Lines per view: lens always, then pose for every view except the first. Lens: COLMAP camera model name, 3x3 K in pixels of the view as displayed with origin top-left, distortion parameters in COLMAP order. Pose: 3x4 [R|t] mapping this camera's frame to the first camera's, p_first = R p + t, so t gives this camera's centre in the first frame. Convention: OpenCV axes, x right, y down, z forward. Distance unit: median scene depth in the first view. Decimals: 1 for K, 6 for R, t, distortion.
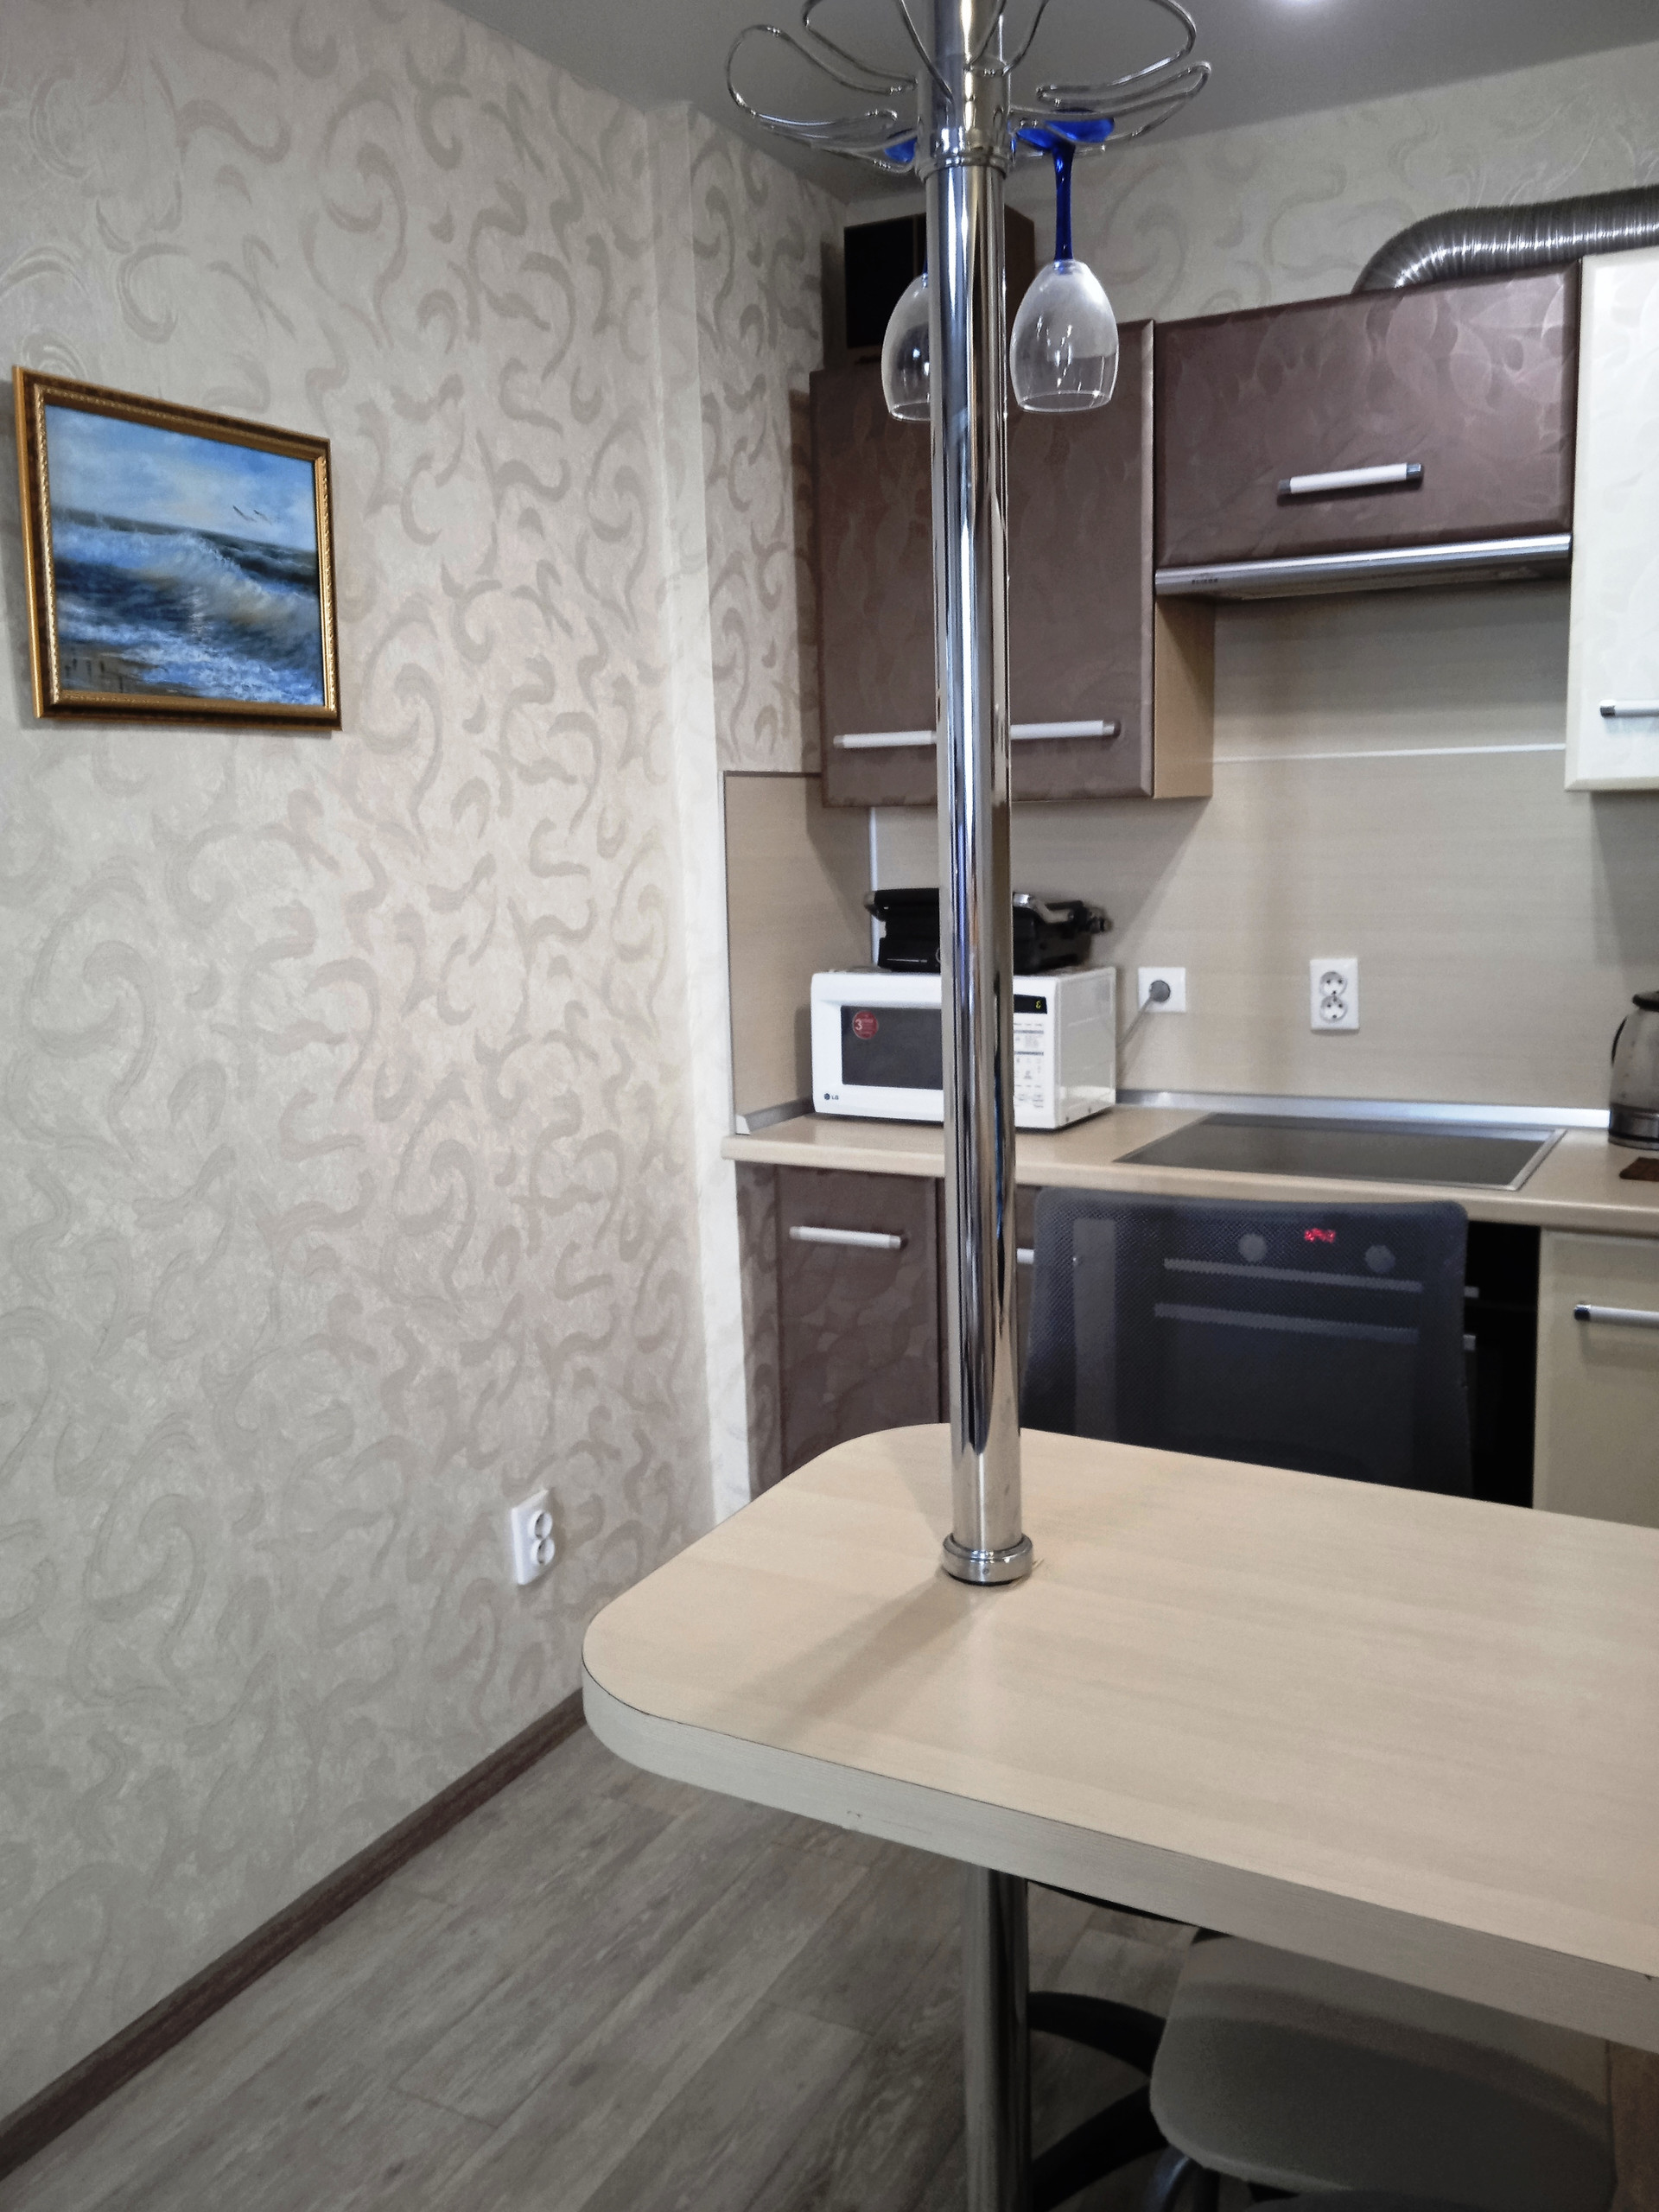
lens RADIAL K [[1836.5, 0, 818.3], [0, 1836.5, 1089.8], [0, 0, 1]] dist [0.073204, -0.121351]
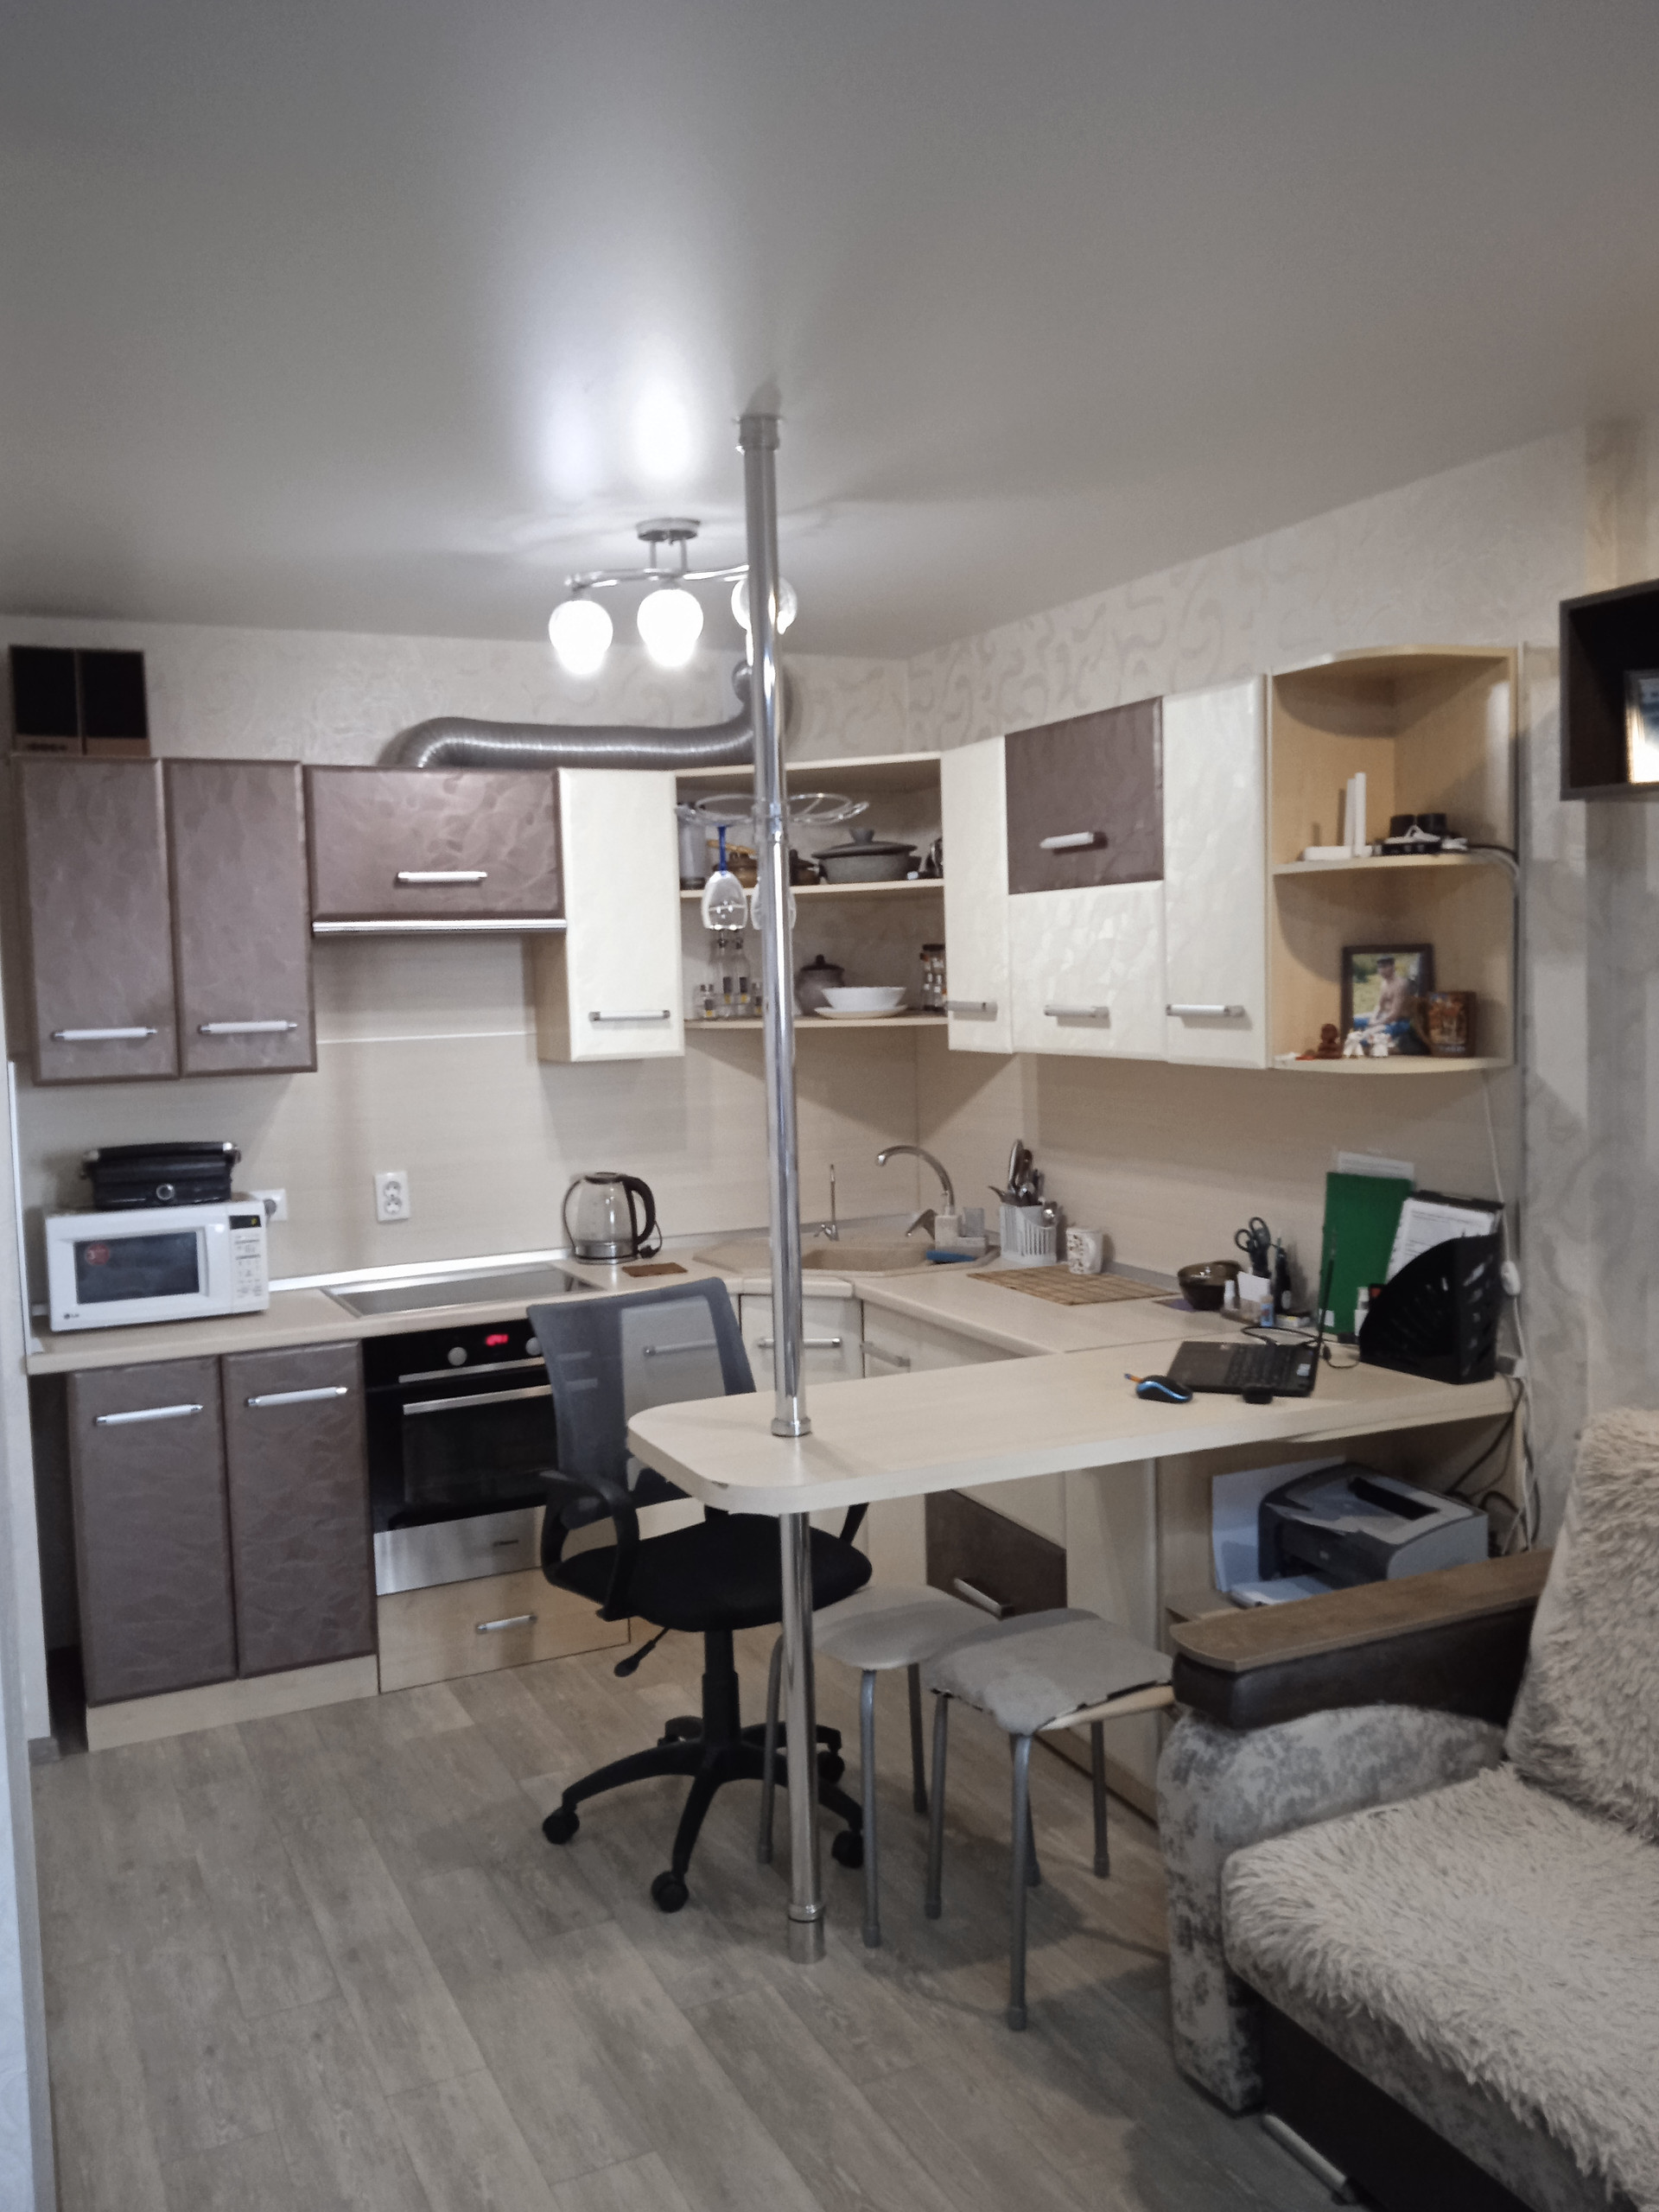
lens RADIAL K [[1836.5, 0, 818.3], [0, 1836.5, 1089.8], [0, 0, 1]] dist [0.073204, -0.121351]
pose [[0.603814, -0.045510, 0.795825, -0.711332], [0.140160, 0.988876, -0.049793, -0.014702], [-0.784706, 0.141608, 0.603476, -0.185697]]
